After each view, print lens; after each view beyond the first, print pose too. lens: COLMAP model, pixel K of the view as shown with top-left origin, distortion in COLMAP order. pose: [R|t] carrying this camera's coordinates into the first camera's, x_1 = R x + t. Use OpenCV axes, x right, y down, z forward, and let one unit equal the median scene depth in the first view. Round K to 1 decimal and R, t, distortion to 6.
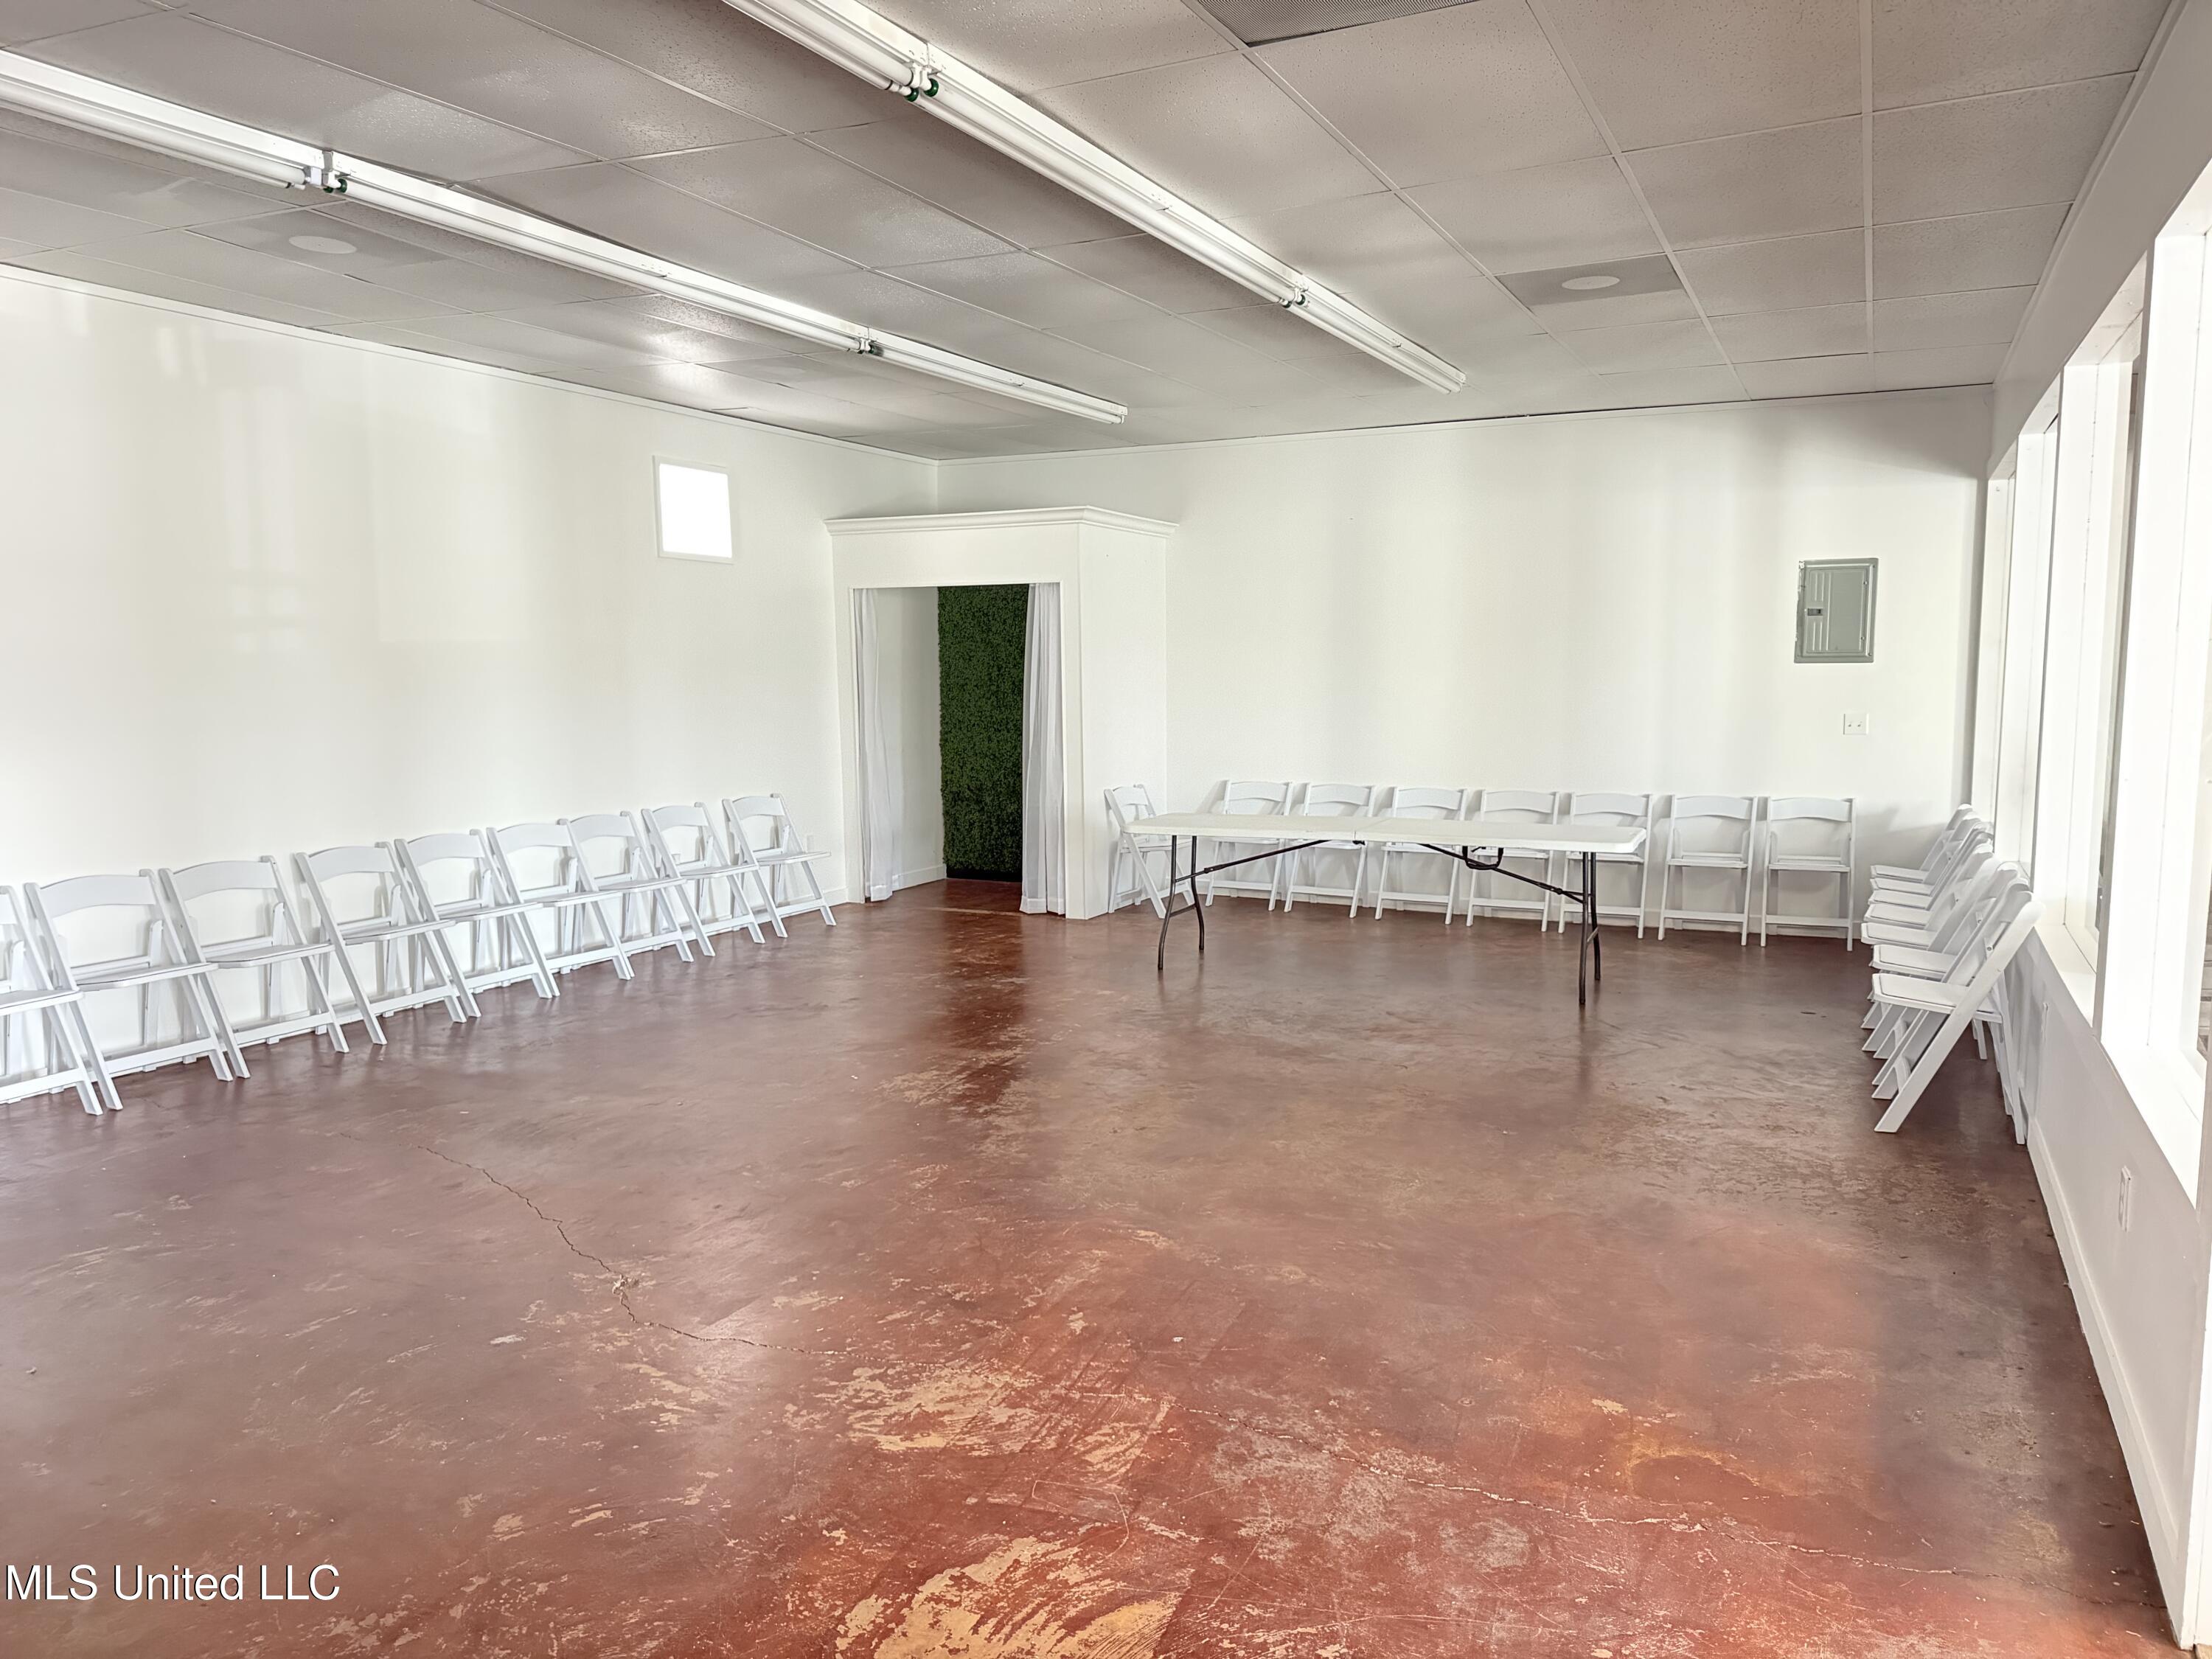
lens RADIAL K [[1545.2, 0, 1104.7], [0, 1545.2, 827.2], [0, 0, 1]] dist [0.060875, -0.090091]
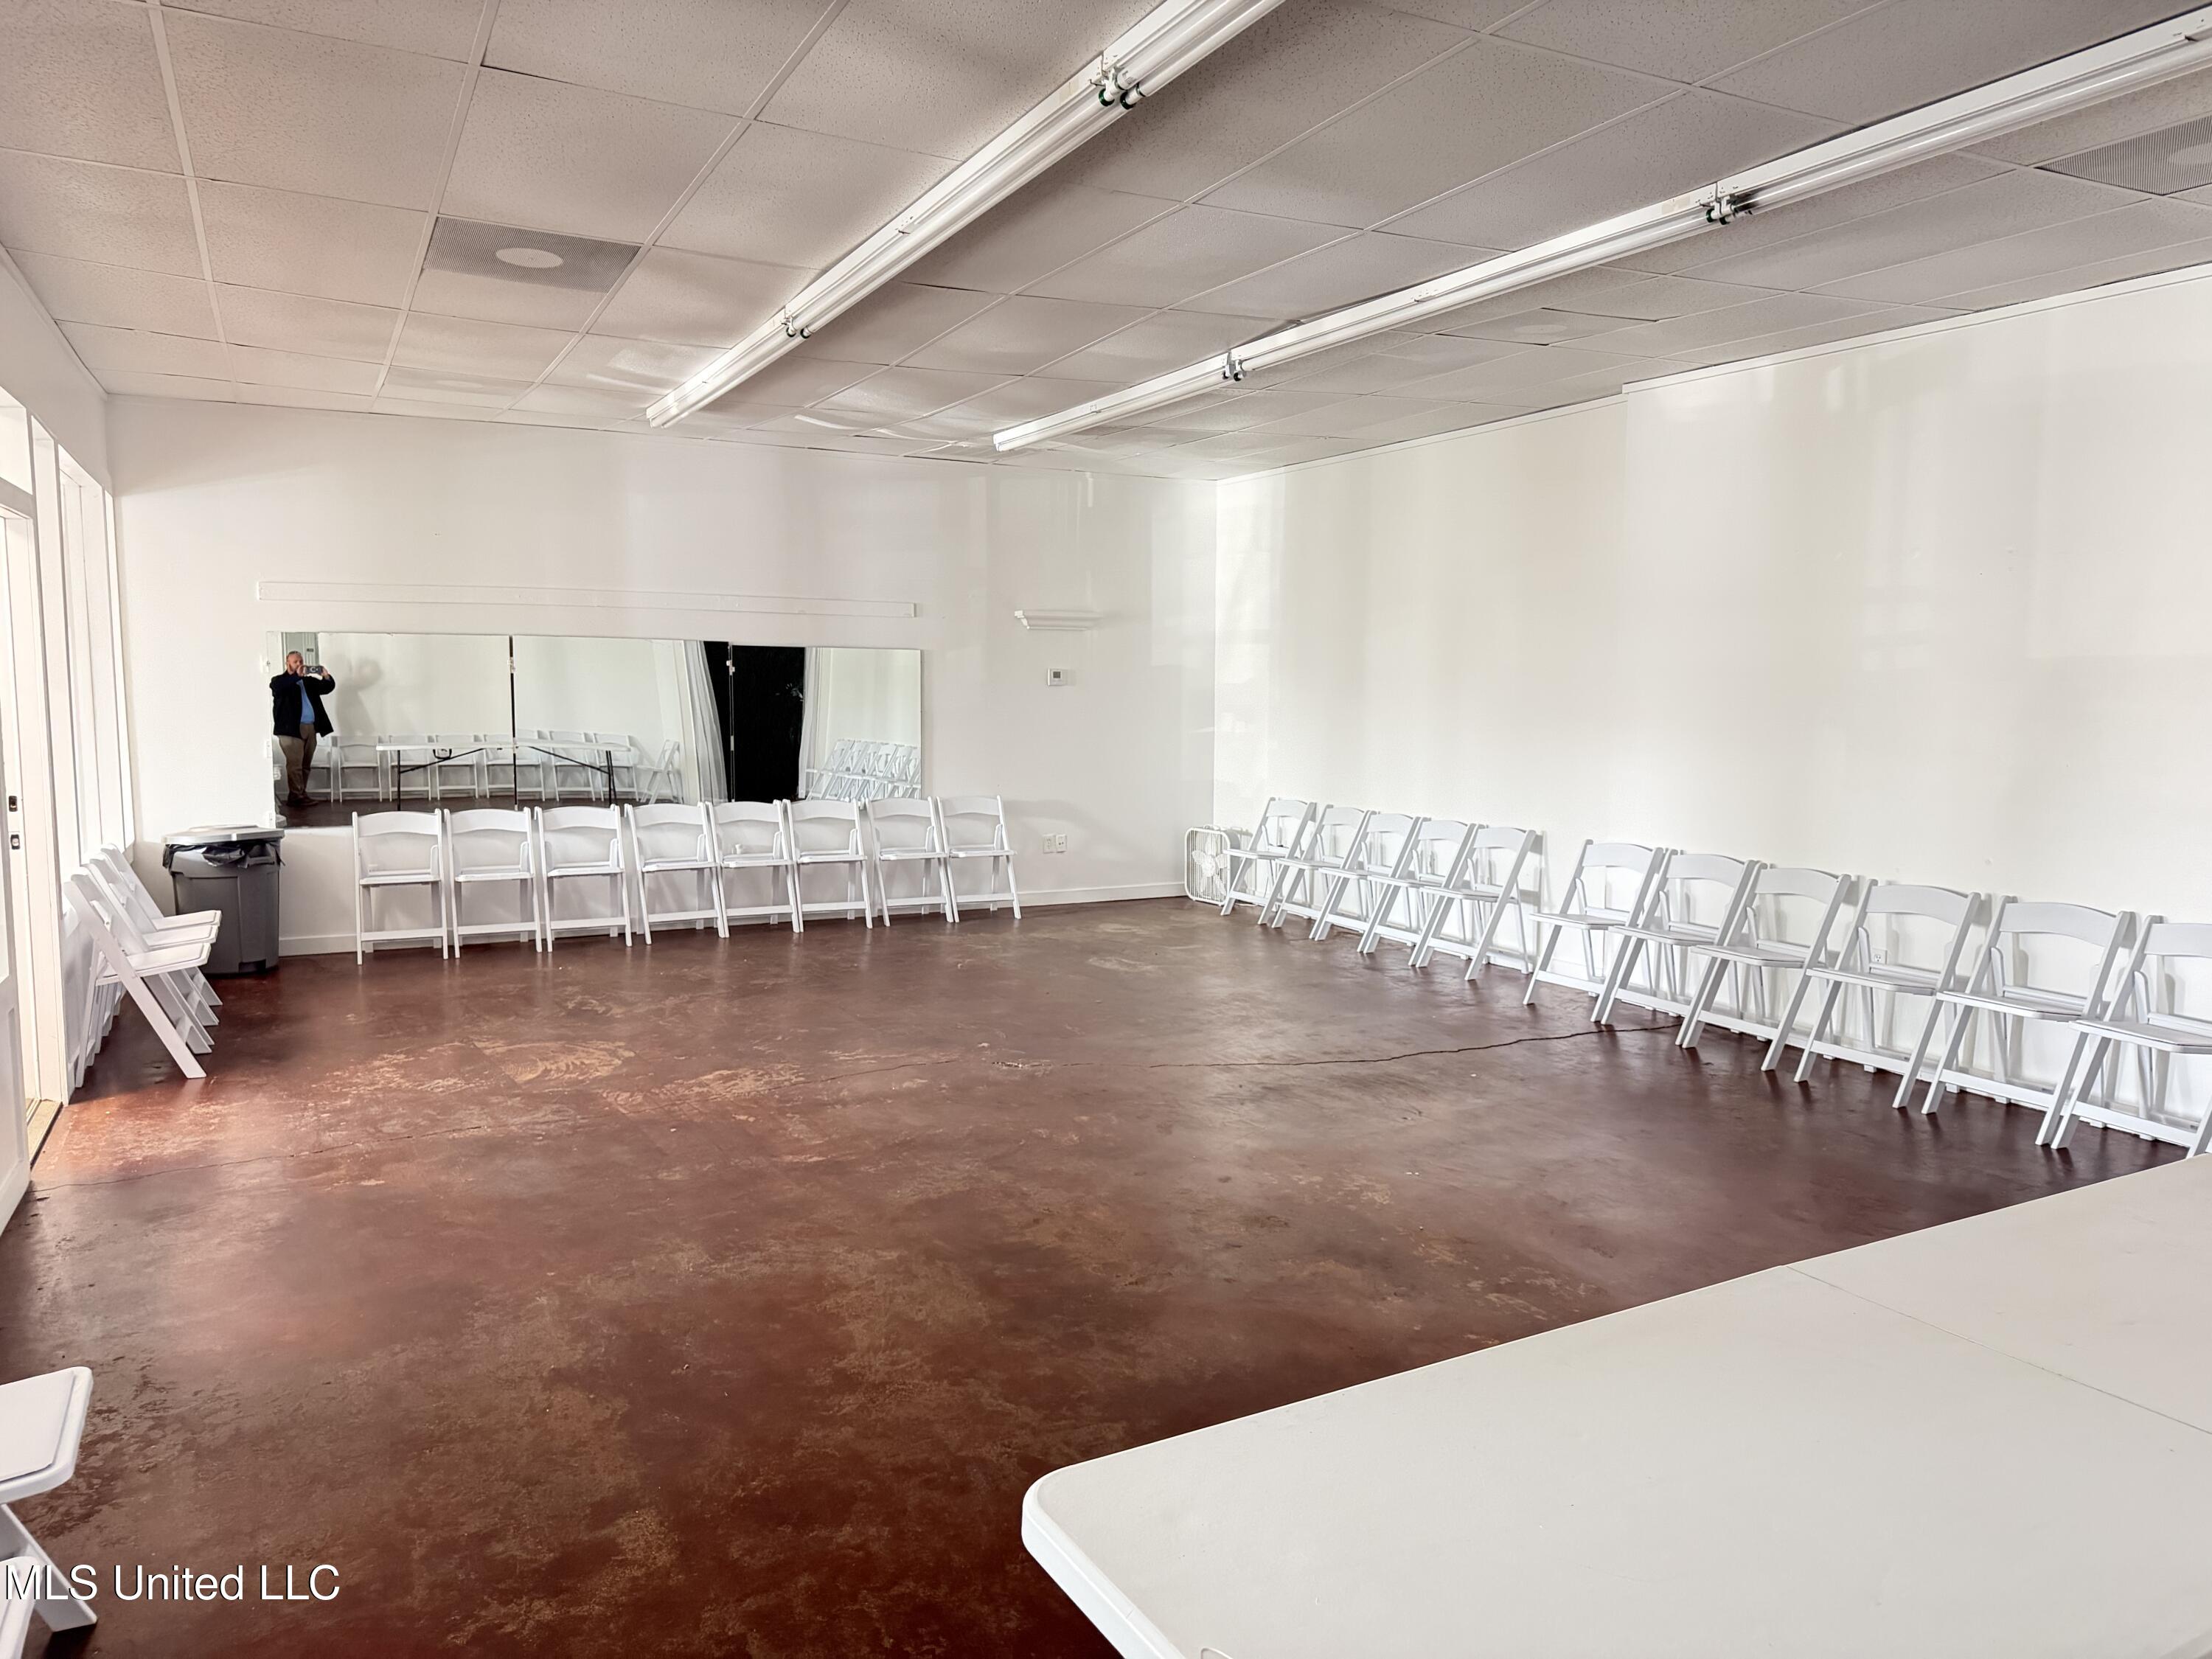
lens RADIAL K [[1545.2, 0, 1154.0], [0, 1545.2, 856.7], [0, 0, 1]] dist [0.060875, -0.090091]
pose [[-0.578574, 0.102501, -0.809164, 0.866989], [-0.090964, 0.977774, 0.188902, -0.229096], [0.810542, 0.182898, -0.556391, 1.937133]]
